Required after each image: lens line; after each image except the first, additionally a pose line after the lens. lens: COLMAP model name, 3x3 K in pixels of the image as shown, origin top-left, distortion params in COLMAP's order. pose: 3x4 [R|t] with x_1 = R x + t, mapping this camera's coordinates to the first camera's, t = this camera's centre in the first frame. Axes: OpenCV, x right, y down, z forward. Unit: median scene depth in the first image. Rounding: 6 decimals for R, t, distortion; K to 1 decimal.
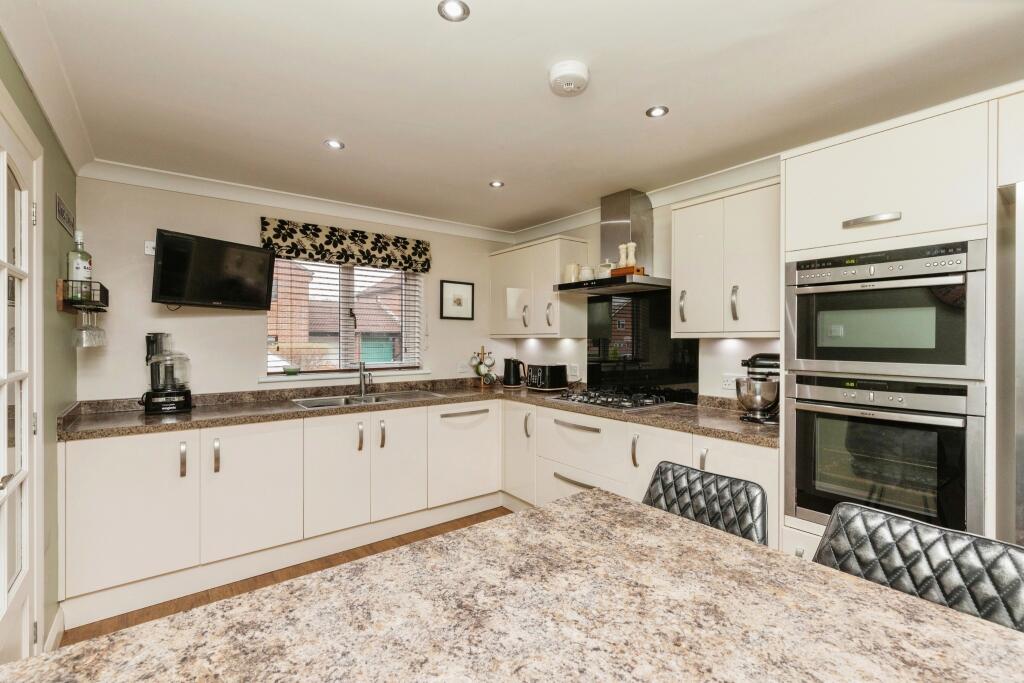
lens RADIAL K [[455.4, 0, 512.0], [0, 455.4, 341.5], [0, 0, 1]] dist [0.000346, 0.000075]
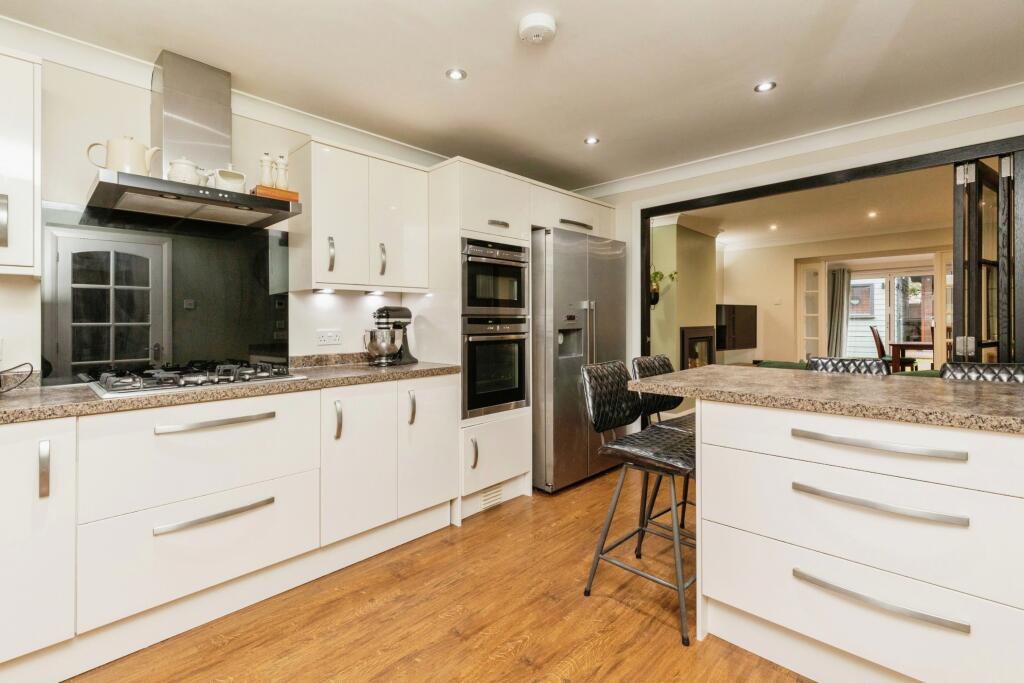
lens RADIAL K [[473.0, 0, 513.8], [0, 473.0, 318.4], [0, 0, 1]] dist [0.000829, 0.000051]
pose [[-0.153925, -0.002998, 0.988078, -0.859687], [0.007140, 0.999966, 0.004146, 0.070815], [-0.988057, 0.007693, -0.153899, 1.095244]]
